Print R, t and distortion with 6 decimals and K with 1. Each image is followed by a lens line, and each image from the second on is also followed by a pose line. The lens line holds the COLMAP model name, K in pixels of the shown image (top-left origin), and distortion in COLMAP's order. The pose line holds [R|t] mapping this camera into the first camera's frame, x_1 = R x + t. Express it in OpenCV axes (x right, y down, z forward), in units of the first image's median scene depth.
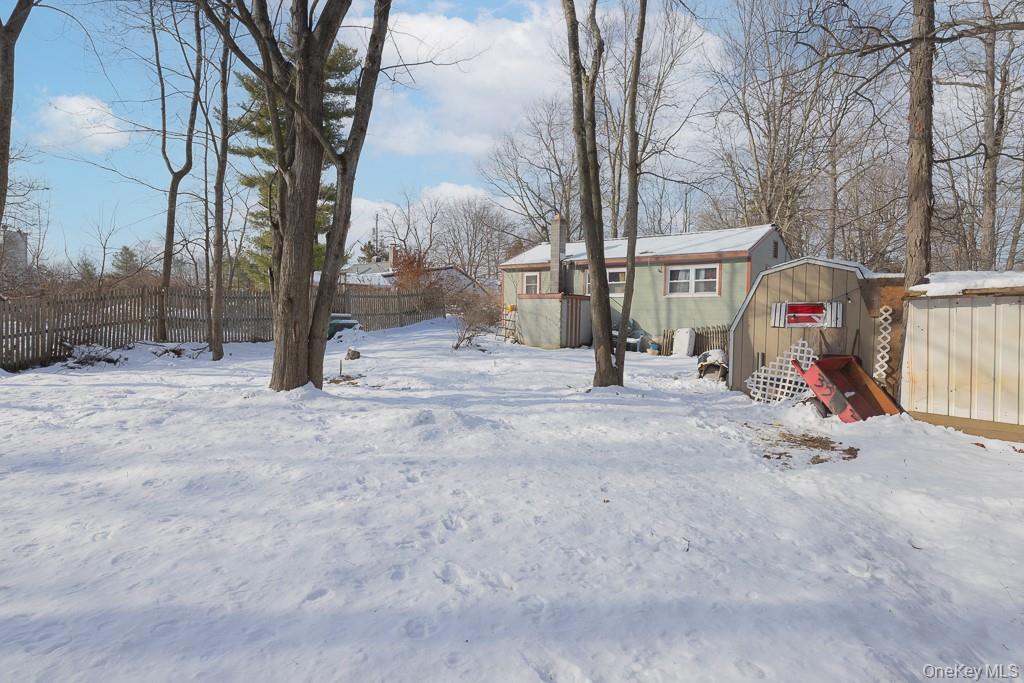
lens RADIAL K [[547.5, 0, 512.0], [0, 547.5, 341.5], [0, 0, 1]] dist [-0.004670, -0.000473]
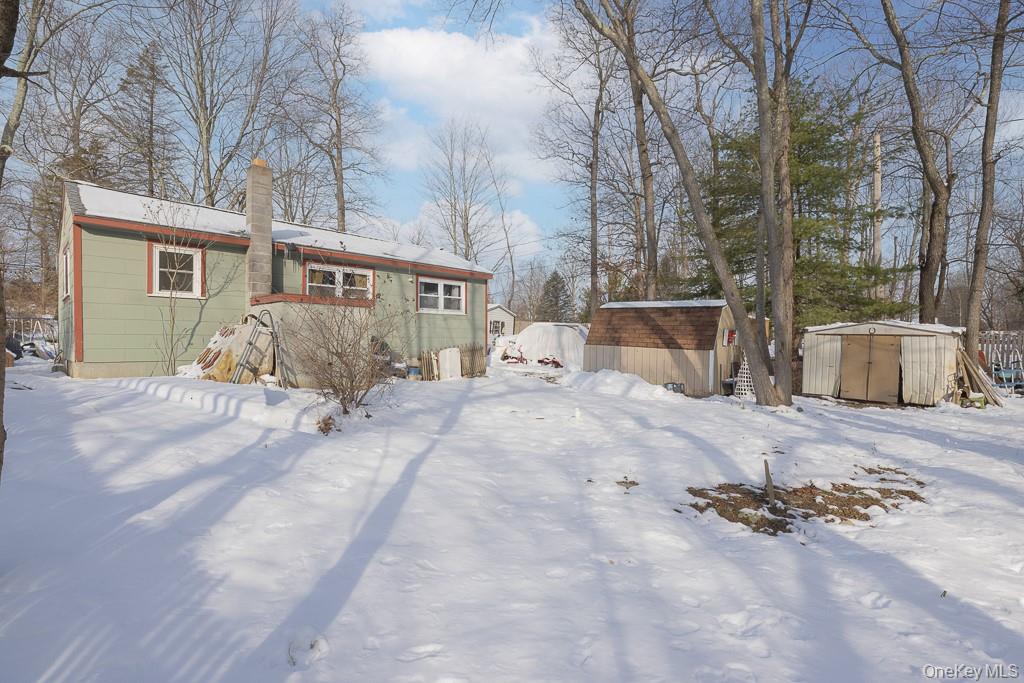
lens RADIAL K [[480.7, 0, 512.0], [0, 480.7, 341.5], [0, 0, 1]] dist [-0.000321, -0.000169]
pose [[0.083587, -0.019797, 0.996304, -0.456488], [0.033809, 0.999283, 0.017019, -0.042545], [-0.995927, 0.032262, 0.084196, 0.782015]]
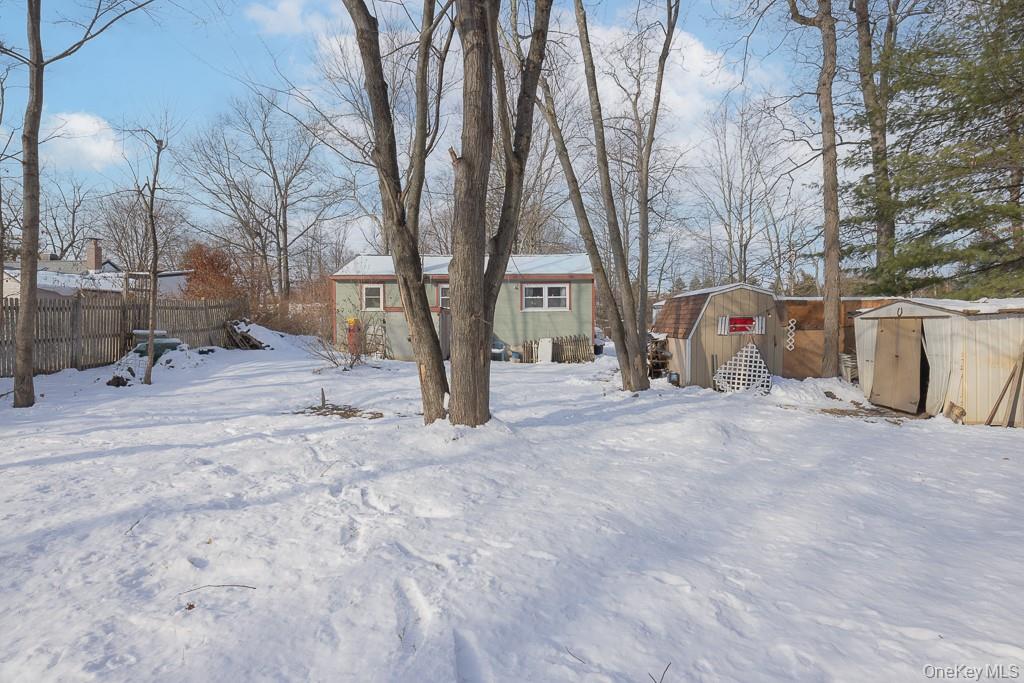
lens RADIAL K [[508.6, 0, 512.0], [0, 508.6, 341.5], [0, 0, 1]] dist [0.000828, -0.023799]
pose [[0.801901, -0.028446, 0.596779, -0.360843], [0.040756, 0.999144, -0.007139, -0.011933], [-0.596065, 0.030047, 0.802374, 0.170752]]
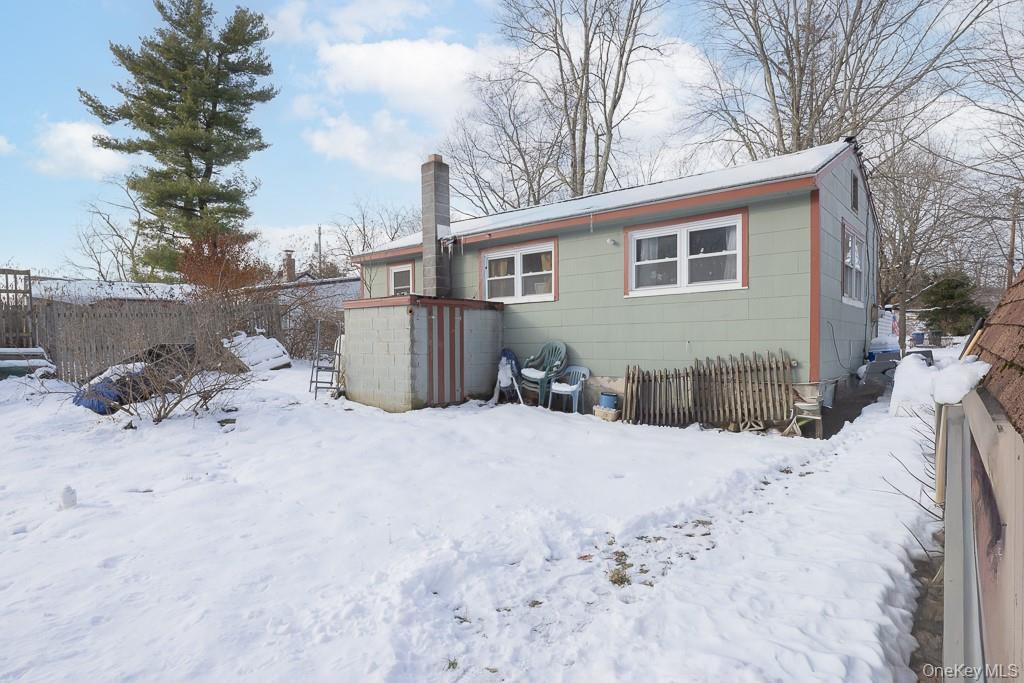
lens RADIAL K [[555.0, 0, 512.0], [0, 555.0, 341.5], [0, 0, 1]] dist [0.003809, 0.000564]
pose [[0.999669, -0.025709, -0.000824, 0.176871], [0.025640, 0.998543, -0.047482, -0.021381], [0.002044, 0.047445, 0.998872, 0.514331]]
